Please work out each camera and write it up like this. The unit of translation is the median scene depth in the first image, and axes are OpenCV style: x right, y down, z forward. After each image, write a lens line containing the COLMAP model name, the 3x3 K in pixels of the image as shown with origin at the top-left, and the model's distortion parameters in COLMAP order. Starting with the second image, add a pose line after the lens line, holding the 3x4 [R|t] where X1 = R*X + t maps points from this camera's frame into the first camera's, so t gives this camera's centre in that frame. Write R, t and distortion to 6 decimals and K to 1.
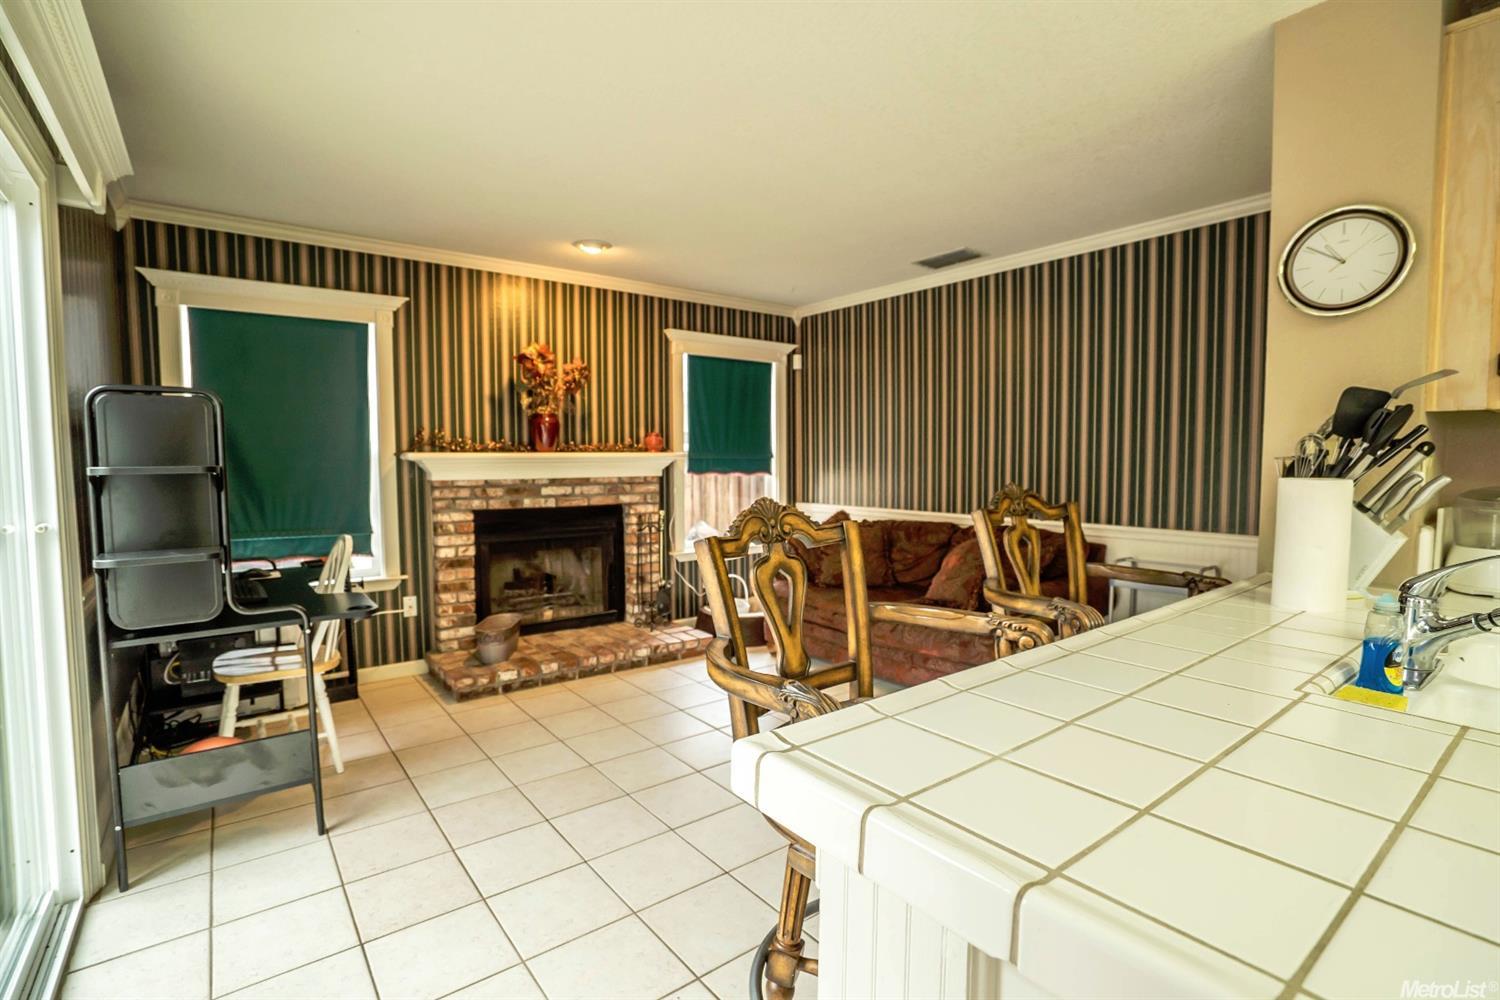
lens RADIAL K [[712.3, 0, 754.1], [0, 712.3, 495.2], [0, 0, 1]] dist [-0.066060, 0.027519]
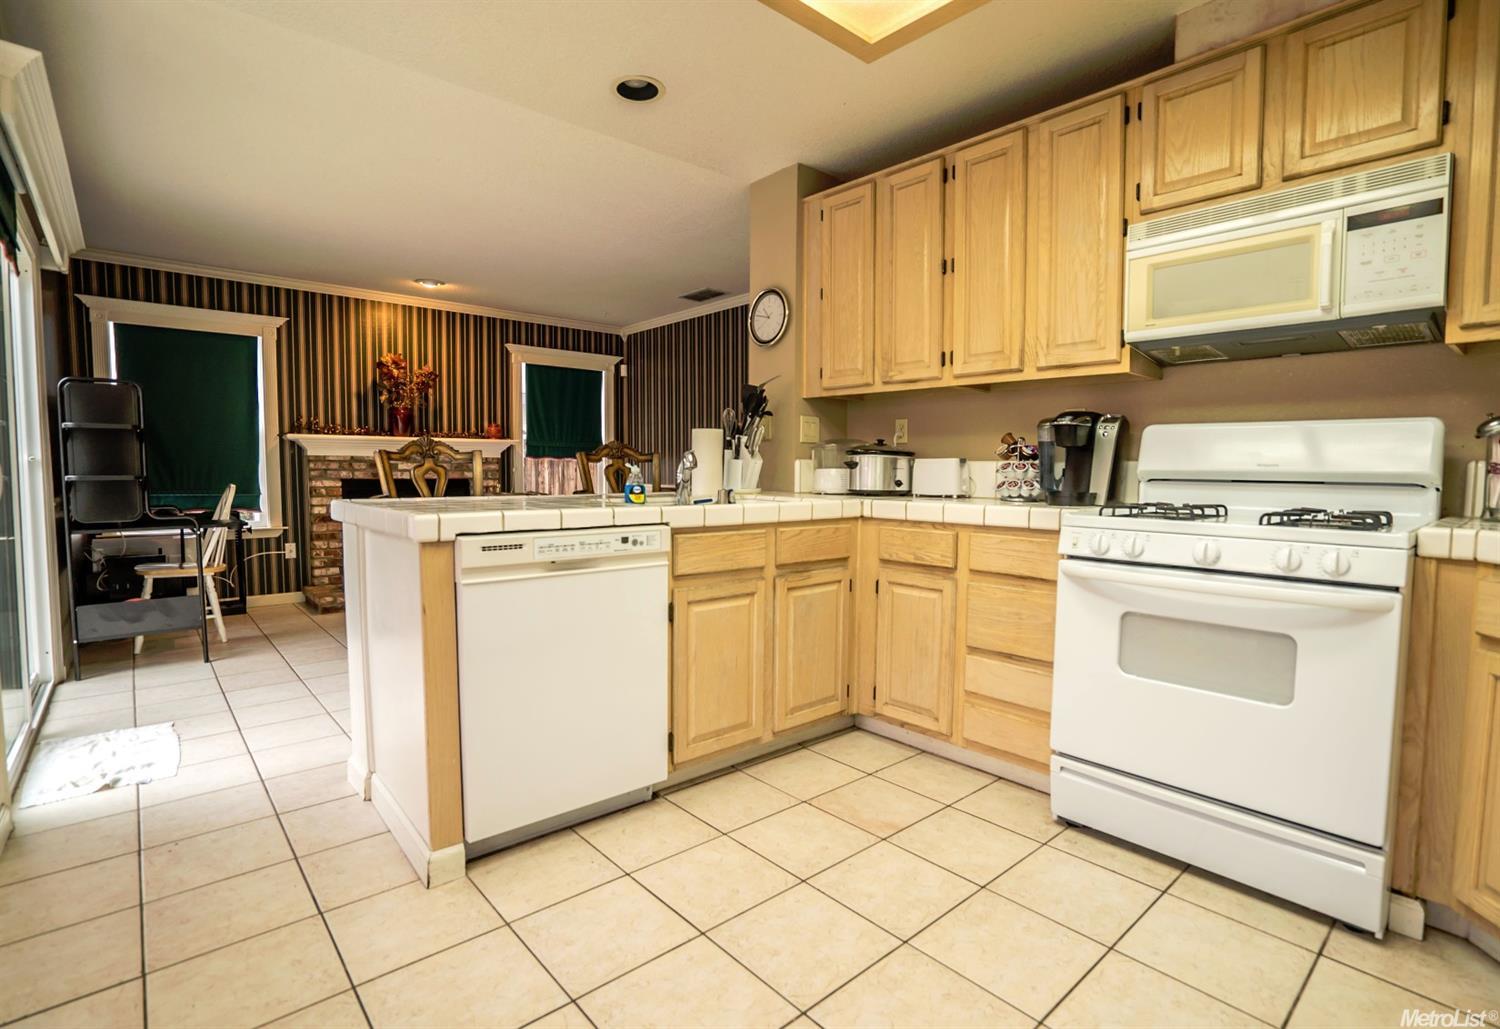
lens RADIAL K [[734.0, 0, 768.9], [0, 734.0, 508.0], [0, 0, 1]] dist [-0.050786, 0.020791]
pose [[0.997484, 0.003424, 0.070816, 0.313606], [-0.003359, 0.999994, -0.001049, 0.076320], [-0.070819, 0.000809, 0.997489, -0.420723]]
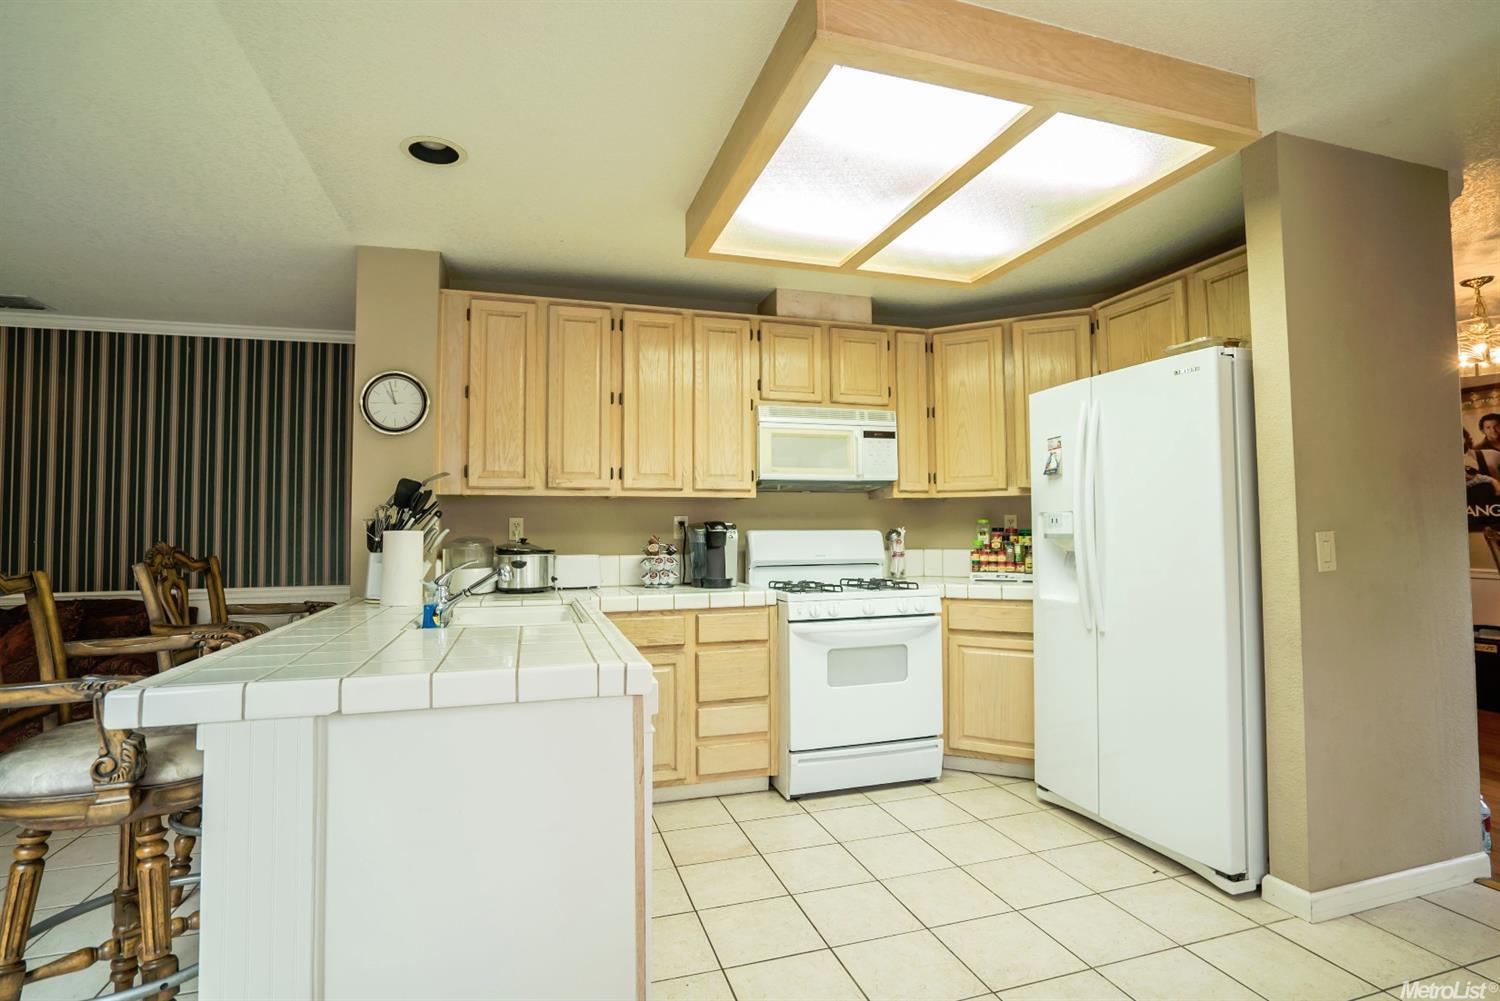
lens RADIAL K [[724.5, 0, 749.7], [0, 724.5, 495.6], [0, 0, 1]] dist [-0.068107, 0.031132]
pose [[0.353023, 0.039911, 0.934763, -0.194417], [0.059714, 0.996092, -0.065081, 0.021122], [-0.933707, 0.078794, 0.349260, -0.169647]]
